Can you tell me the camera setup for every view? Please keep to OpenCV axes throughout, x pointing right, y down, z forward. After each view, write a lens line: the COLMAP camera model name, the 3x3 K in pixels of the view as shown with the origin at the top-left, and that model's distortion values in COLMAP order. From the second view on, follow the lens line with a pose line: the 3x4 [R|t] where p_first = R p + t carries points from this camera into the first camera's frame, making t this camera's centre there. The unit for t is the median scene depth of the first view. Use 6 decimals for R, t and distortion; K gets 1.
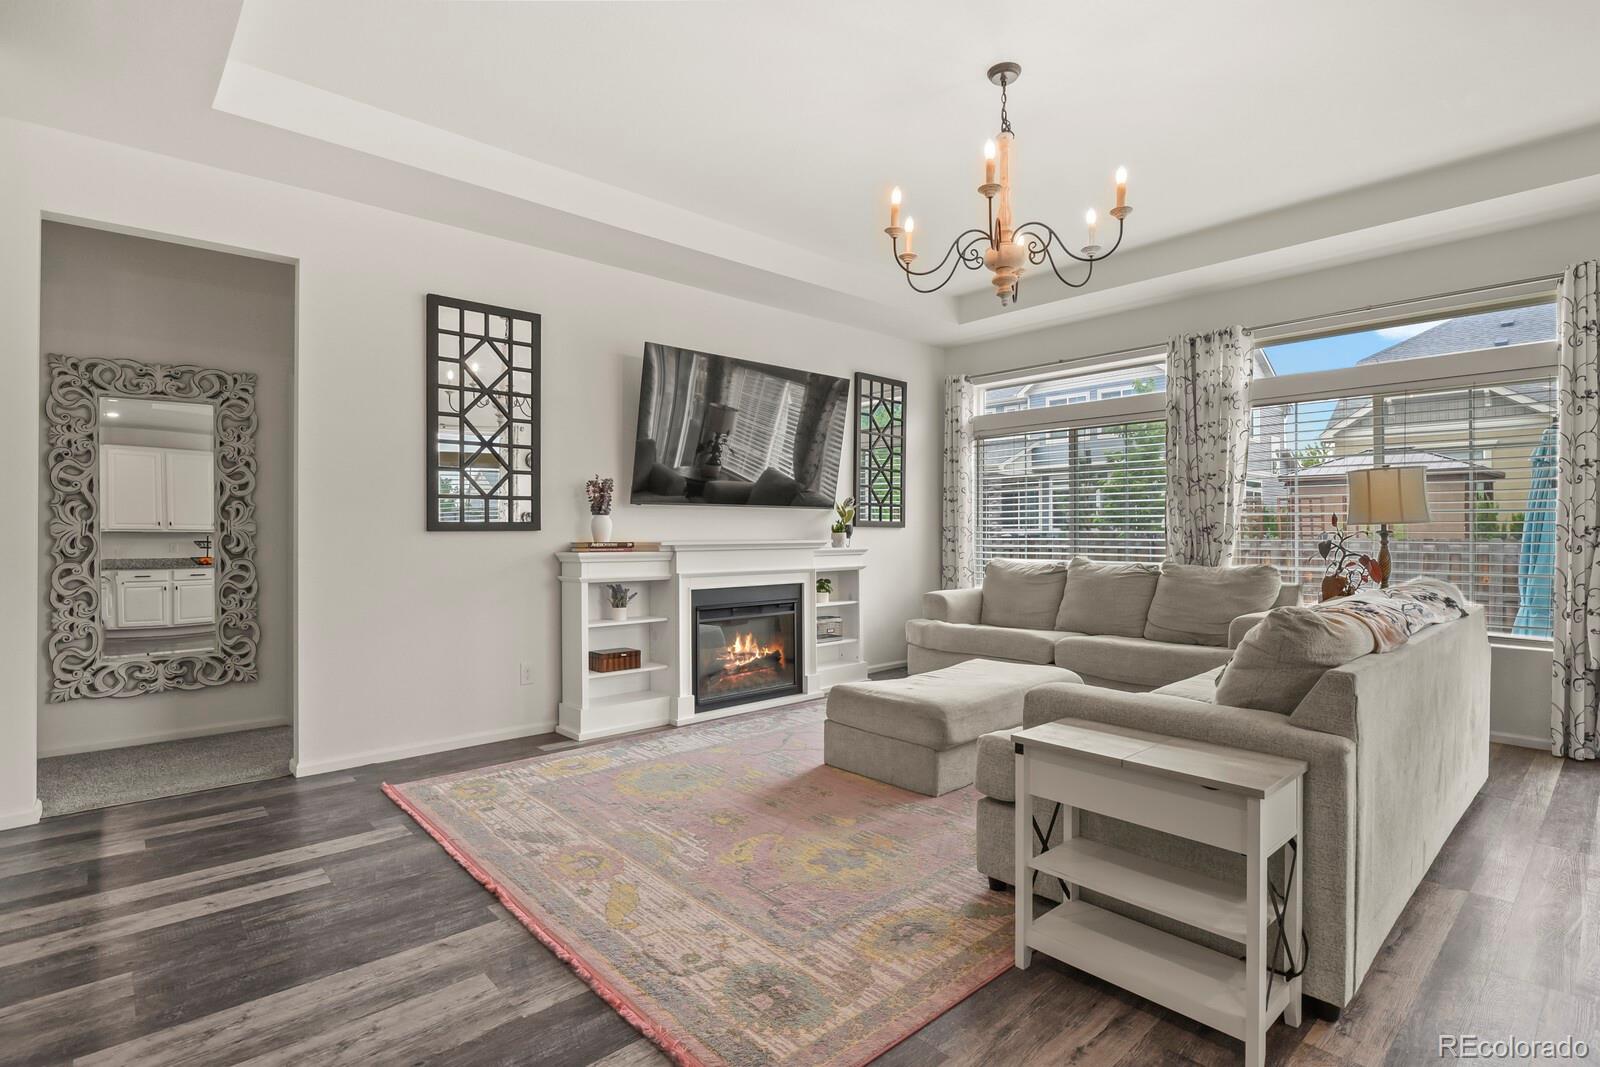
lens RADIAL K [[777.3, 0, 805.5], [0, 777.3, 533.0], [0, 0, 1]] dist [-0.010911, -0.003664]
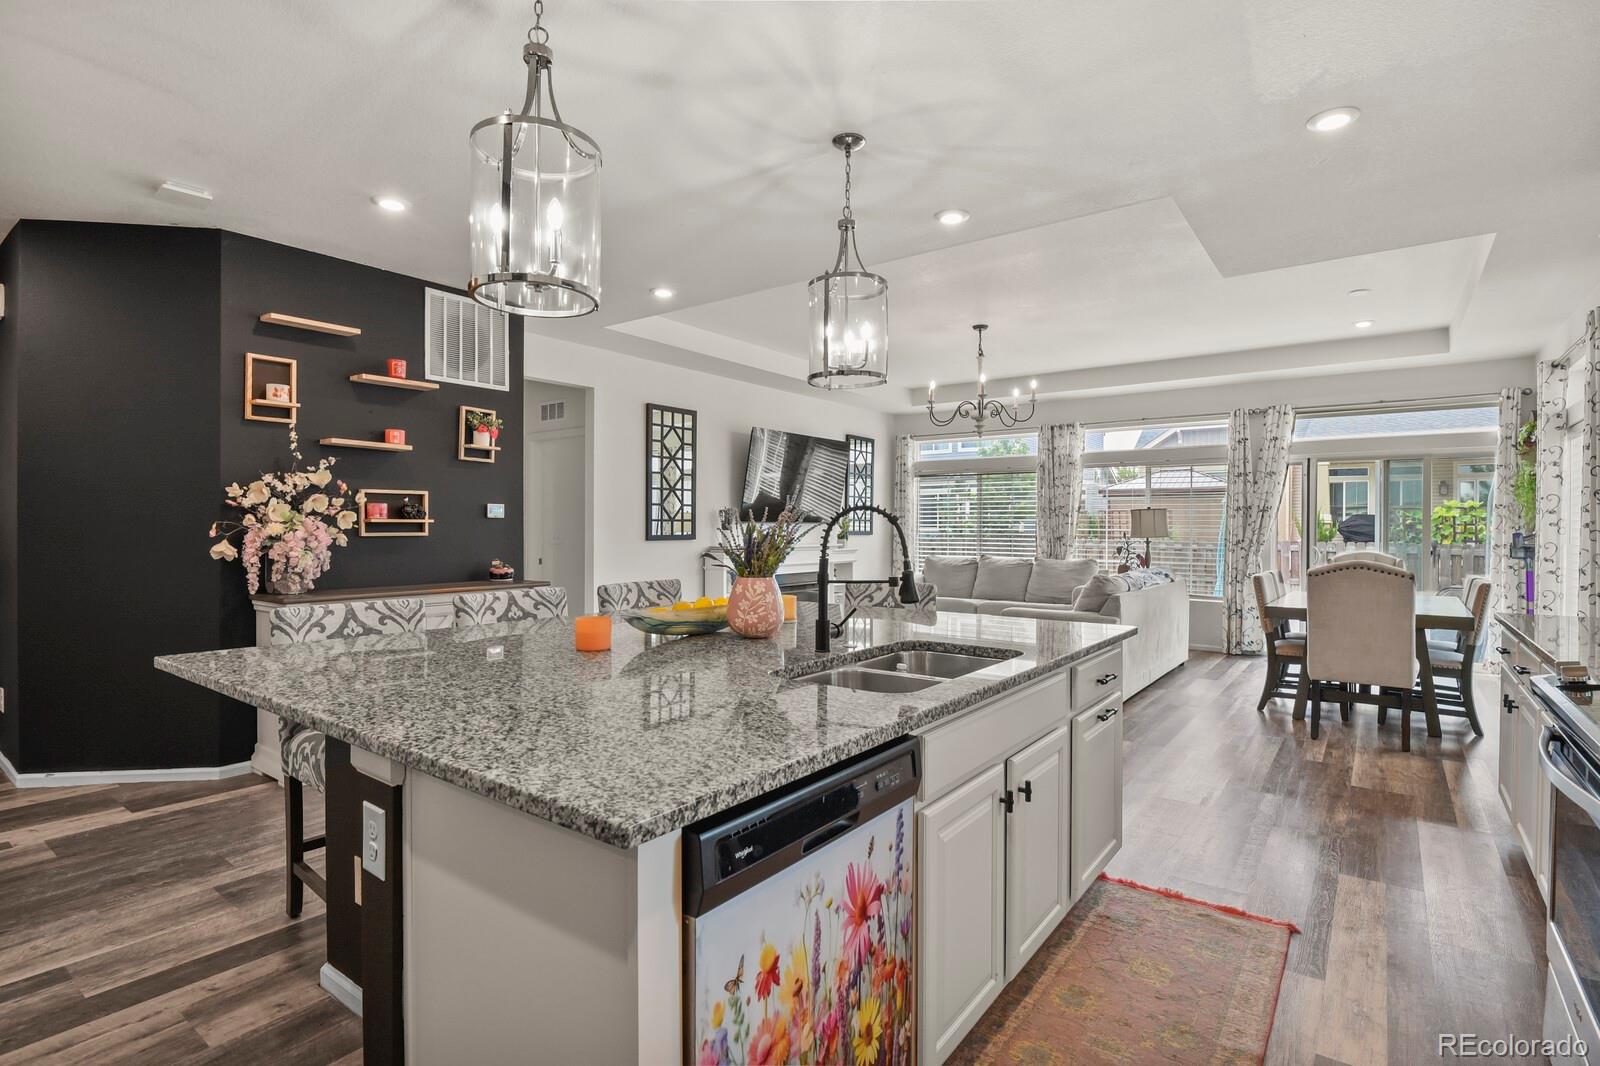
lens RADIAL K [[777.3, 0, 805.3], [0, 777.3, 529.6], [0, 0, 1]] dist [-0.010911, -0.003664]
pose [[0.982687, 0.004404, 0.185221, -0.447116], [-0.004790, 0.999987, 0.001635, -0.030231], [-0.185211, -0.002494, 0.982696, -0.740927]]
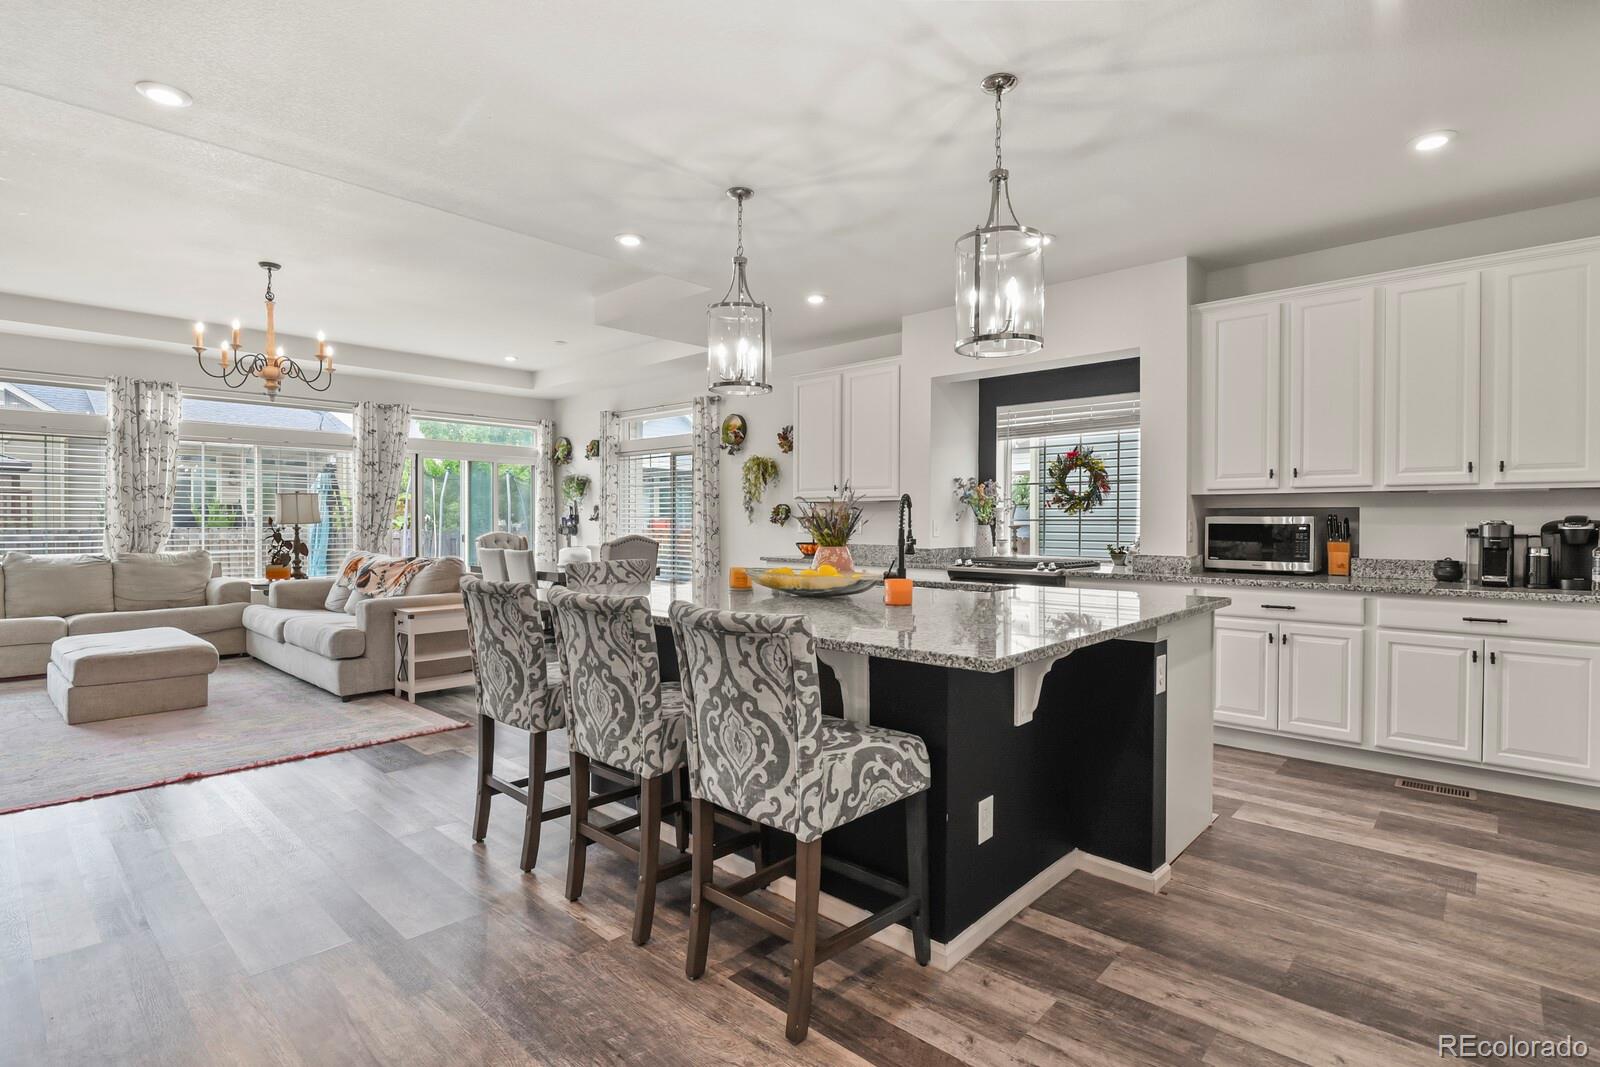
lens RADIAL K [[777.3, 0, 813.5], [0, 777.3, 531.2], [0, 0, 1]] dist [-0.010911, -0.003664]
pose [[-0.094286, -0.012892, 0.995462, -1.167851], [-0.000301, 0.999916, 0.012922, -0.017565], [-0.995545, 0.000918, -0.094282, -0.035163]]
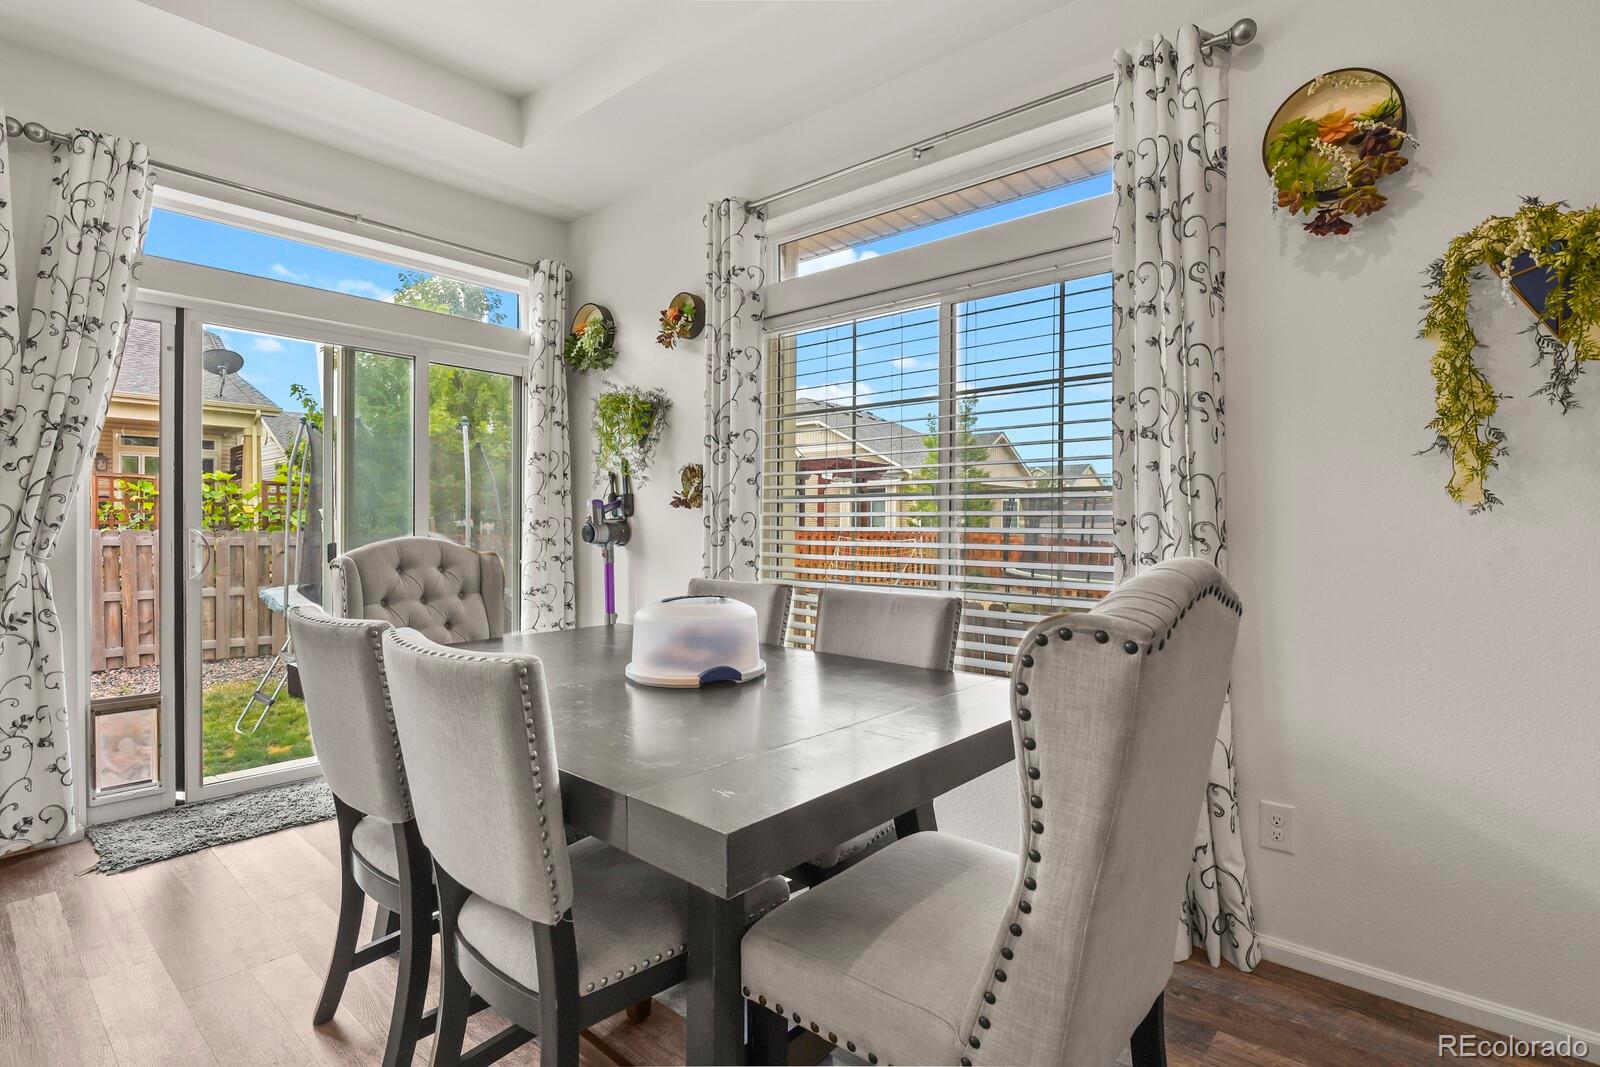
lens RADIAL K [[777.3, 0, 814.1], [0, 777.3, 529.8], [0, 0, 1]] dist [-0.010911, -0.003664]
pose [[-0.122453, -0.006980, 0.992450, 0.281608], [-0.002665, 0.999974, 0.006704, 0.000026], [-0.992471, -0.001824, -0.122469, 0.349522]]
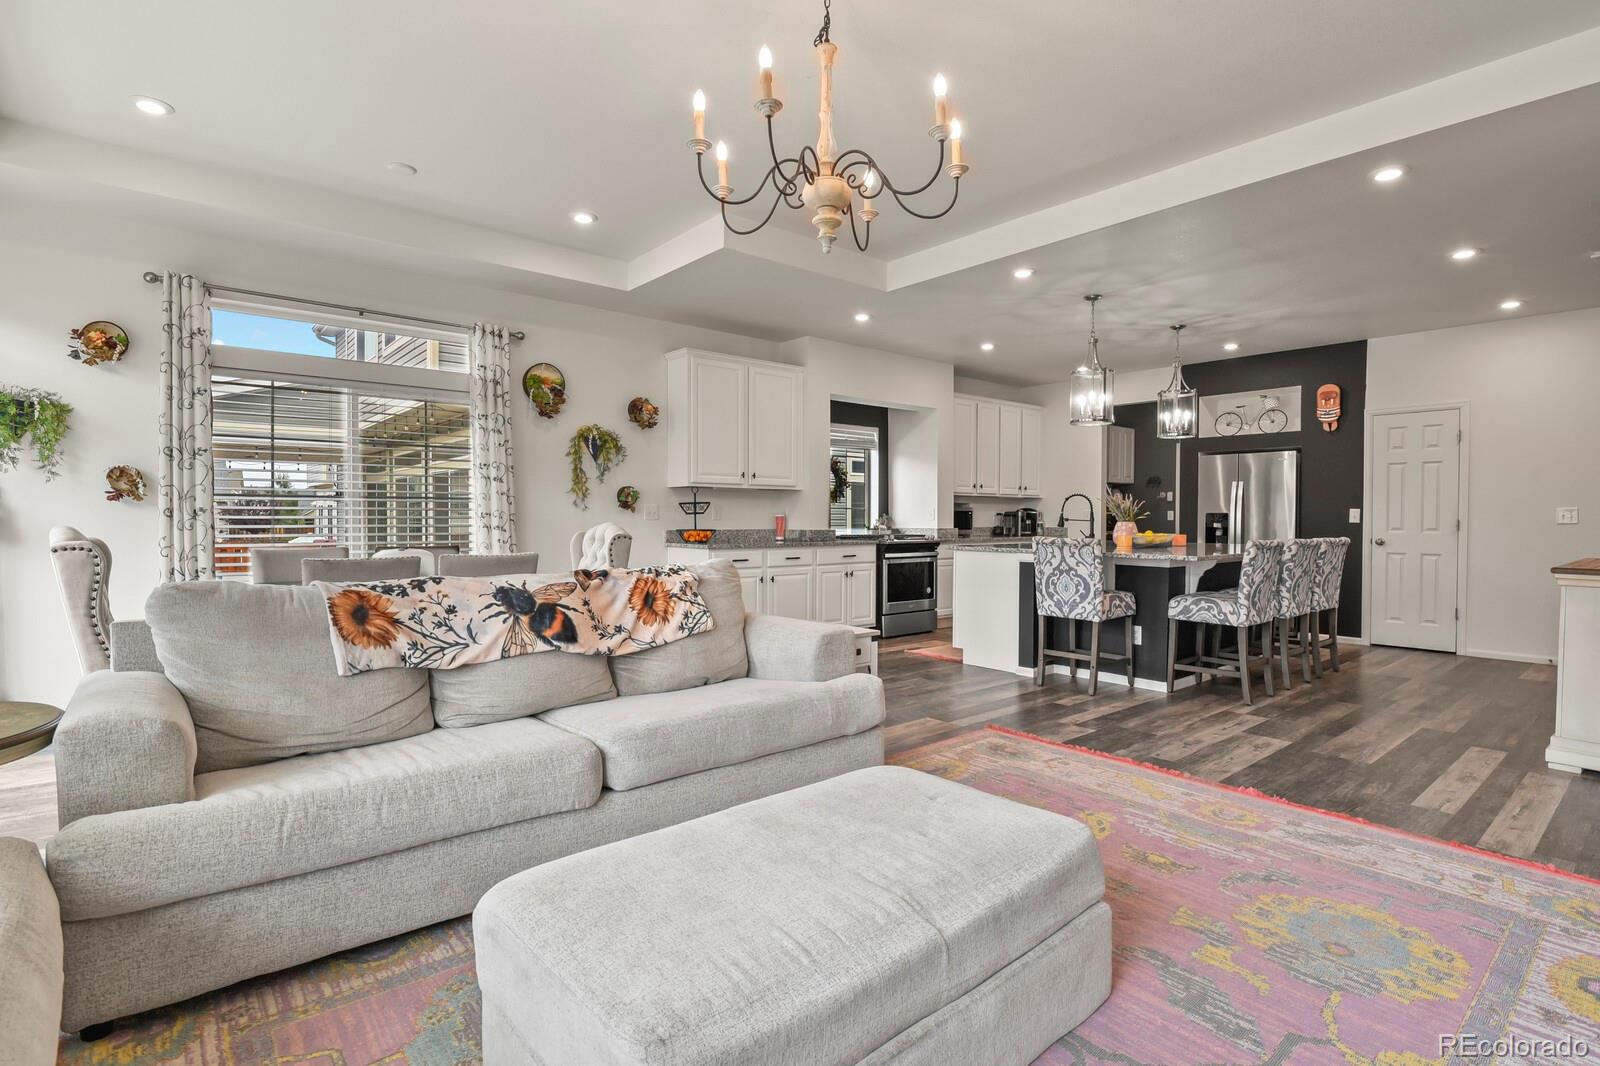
lens RADIAL K [[777.3, 0, 801.5], [0, 777.3, 529.8], [0, 0, 1]] dist [-0.010911, -0.003664]
pose [[-0.999108, -0.004866, 0.041952, 0.183136], [-0.004034, 0.999794, 0.019882, -0.002680], [-0.042040, 0.019695, -0.998922, 1.370152]]
